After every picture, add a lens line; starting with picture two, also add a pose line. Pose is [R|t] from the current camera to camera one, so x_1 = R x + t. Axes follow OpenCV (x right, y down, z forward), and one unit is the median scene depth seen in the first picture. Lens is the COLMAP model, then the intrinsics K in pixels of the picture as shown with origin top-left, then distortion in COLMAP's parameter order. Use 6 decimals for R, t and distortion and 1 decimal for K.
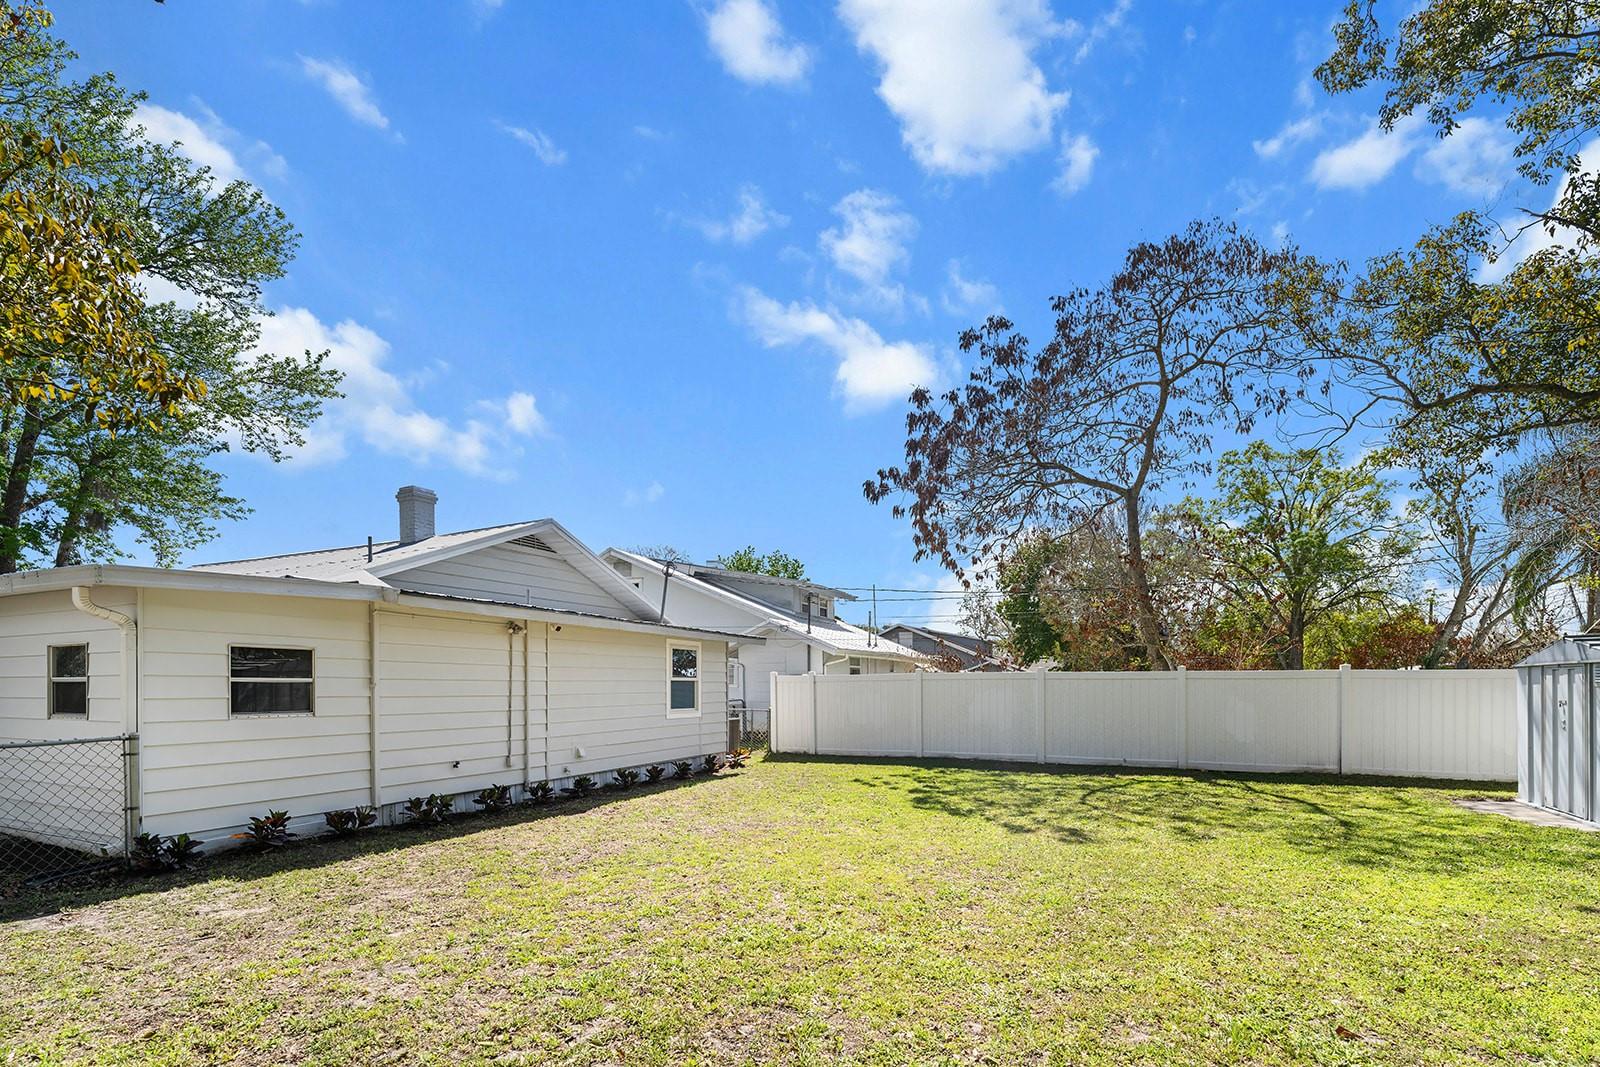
lens RADIAL K [[699.9, 0, 802.5], [0, 699.9, 692.3], [0, 0, 1]] dist [0.001664, 0.000085]
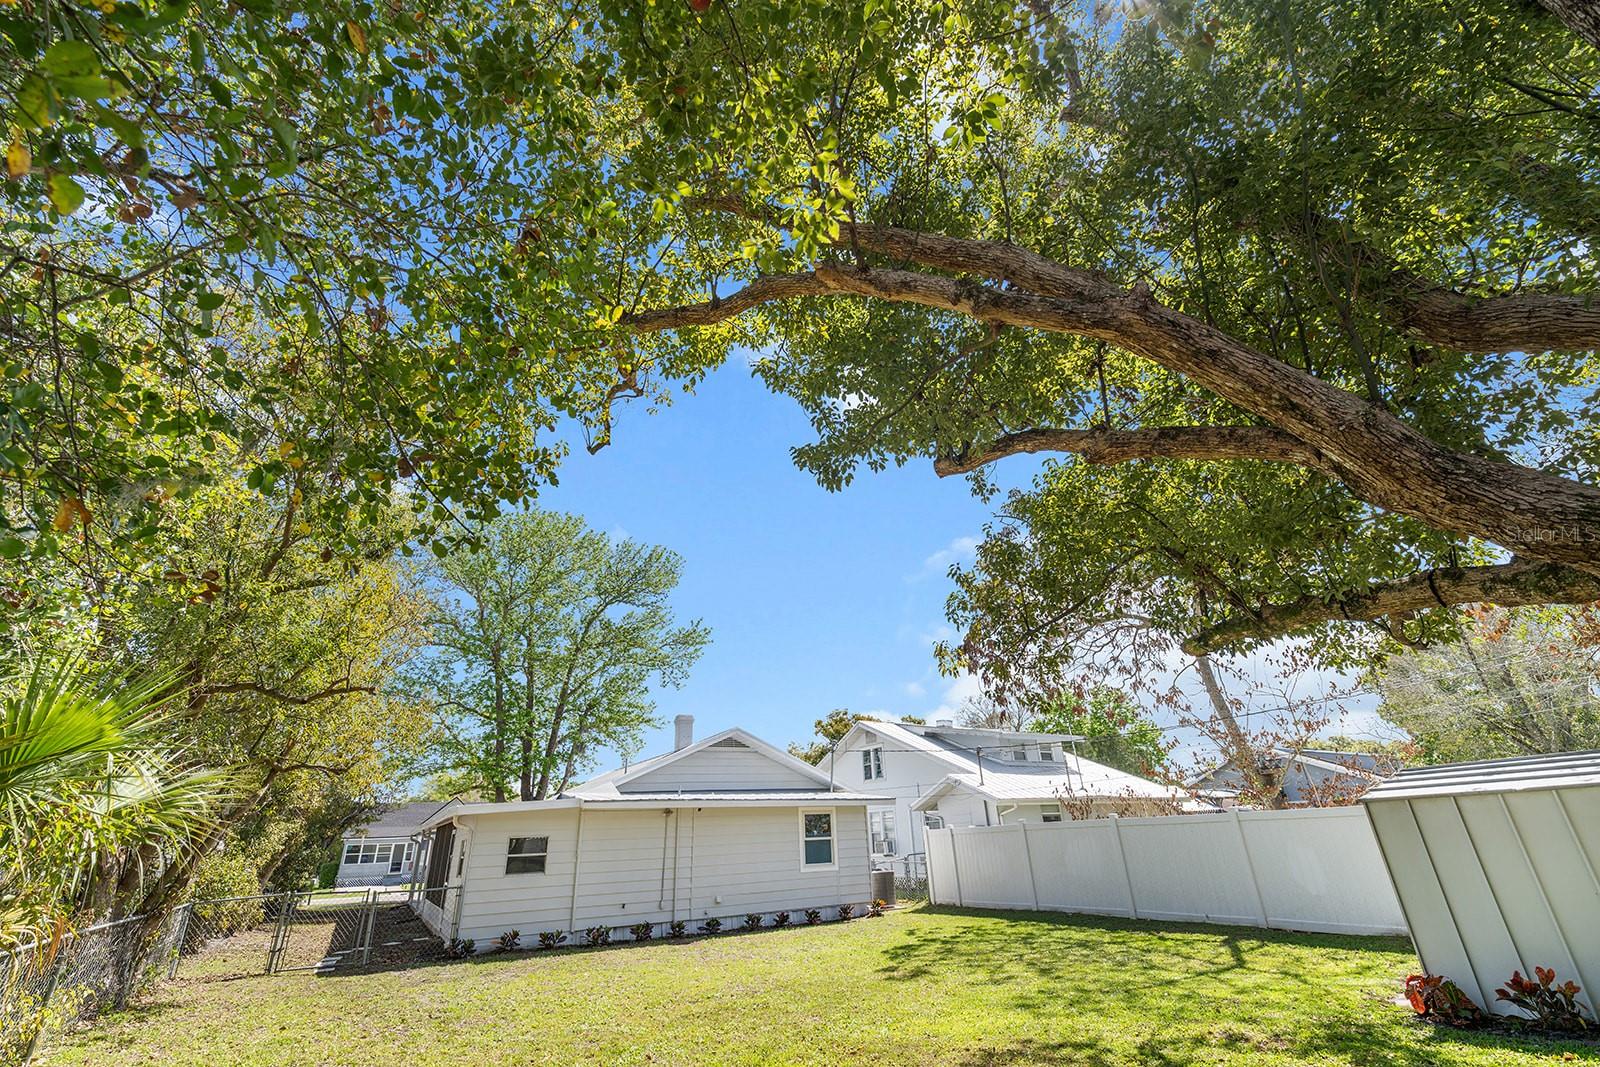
lens RADIAL K [[668.5, 0, 800.0], [0, 668.5, 533.5], [0, 0, 1]] dist [0.041117, -0.046082]
pose [[0.819639, -0.266775, -0.506975, 0.623788], [0.034168, 0.906146, -0.421583, -0.005987], [0.571861, 0.328223, 0.751828, -0.175326]]
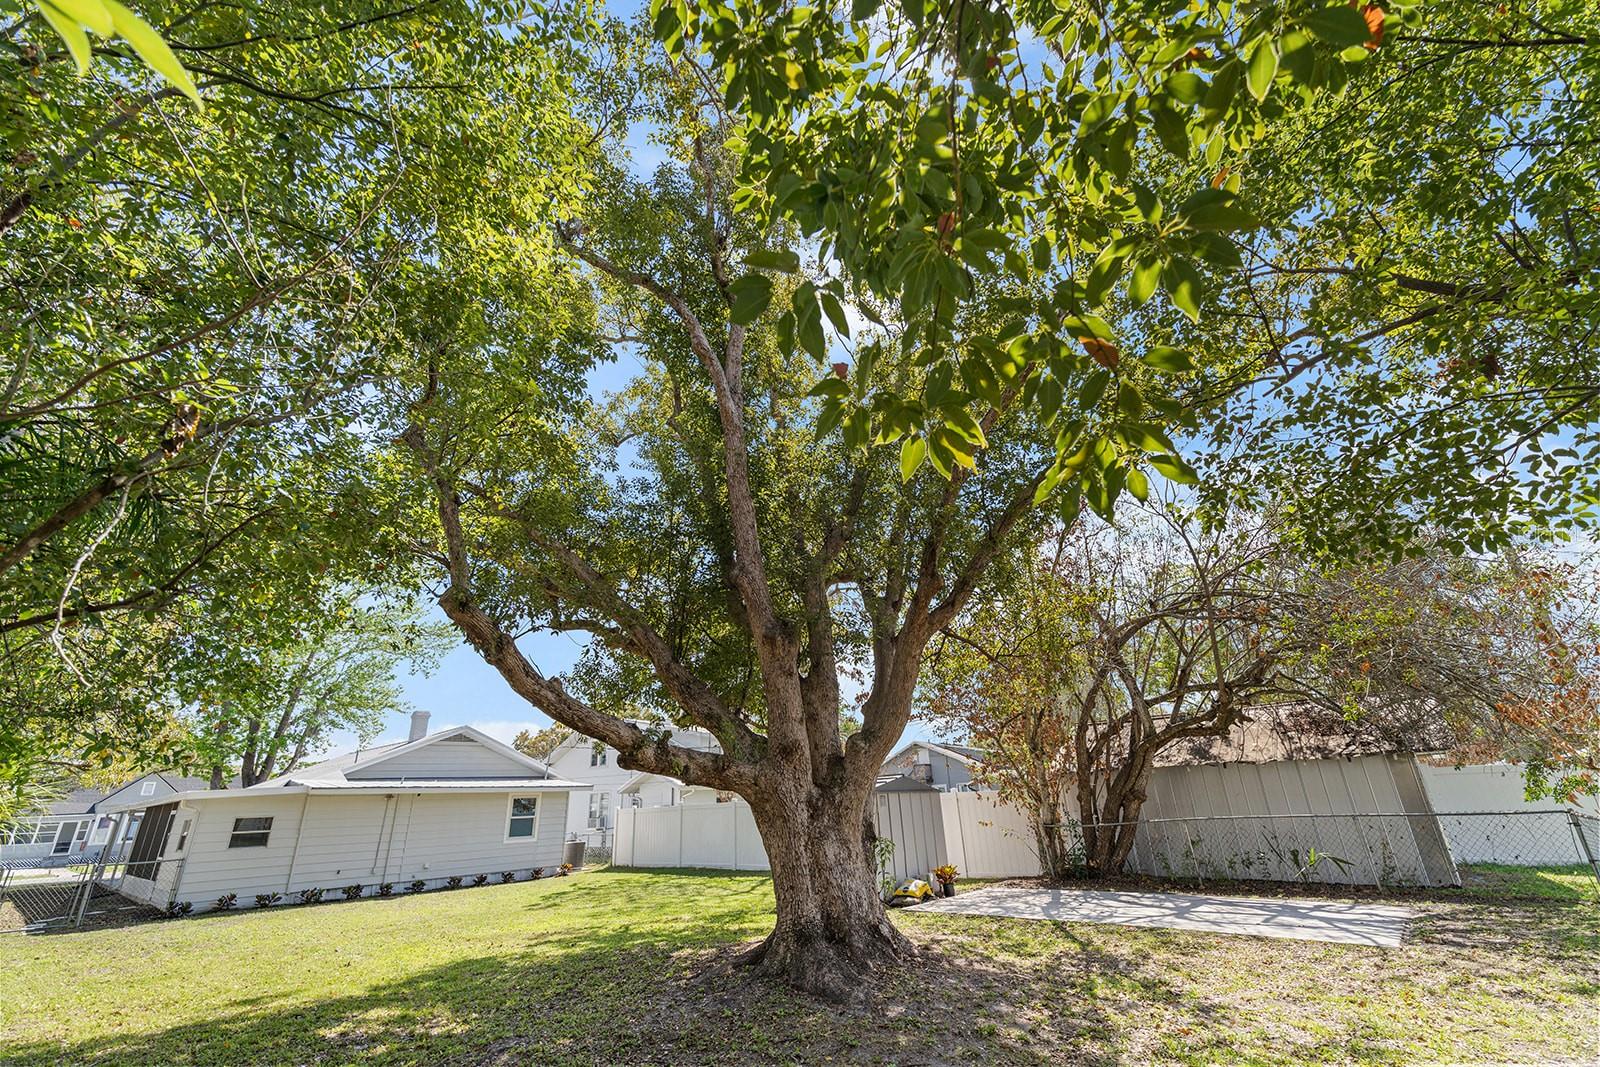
lens RADIAL K [[654.7, 0, 800.0], [0, 654.7, 533.5], [0, 0, 1]] dist [-0.008321, 0.000146]
pose [[0.957737, -0.149100, -0.245986, 0.983650], [0.042903, 0.919649, -0.390390, -0.004882], [0.284428, 0.363338, 0.887179, -0.459709]]
